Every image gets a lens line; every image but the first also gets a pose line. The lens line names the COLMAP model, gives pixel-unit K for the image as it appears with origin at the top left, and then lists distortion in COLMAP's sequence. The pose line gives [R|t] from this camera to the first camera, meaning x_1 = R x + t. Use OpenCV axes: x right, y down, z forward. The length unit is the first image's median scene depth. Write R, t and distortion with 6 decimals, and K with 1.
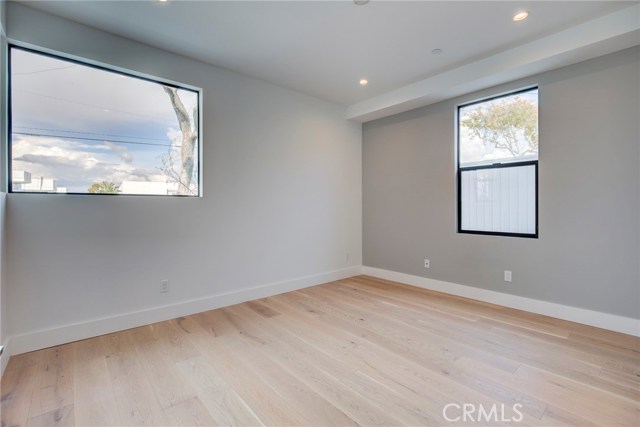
lens RADIAL K [[289.5, 0, 324.8], [0, 289.5, 199.2], [0, 0, 1]] dist [0.001997, 0.001041]
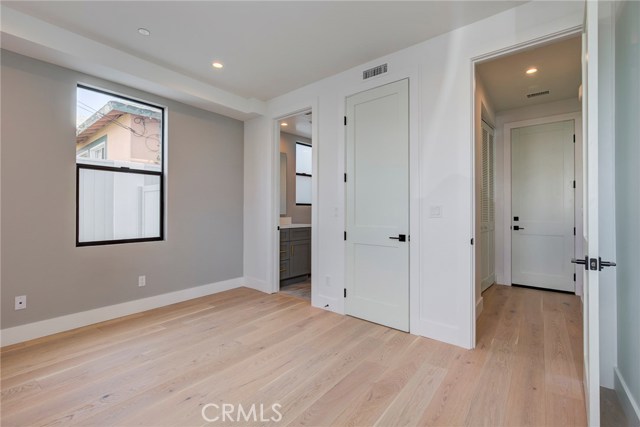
lens RADIAL K [[289.5, 0, 324.8], [0, 289.5, 199.2], [0, 0, 1]] dist [0.001997, 0.001041]
pose [[-0.191820, 0.042929, 0.980491, -0.564747], [-0.022341, 0.998593, -0.048092, 0.014367], [-0.981176, -0.031130, -0.190591, 0.646222]]
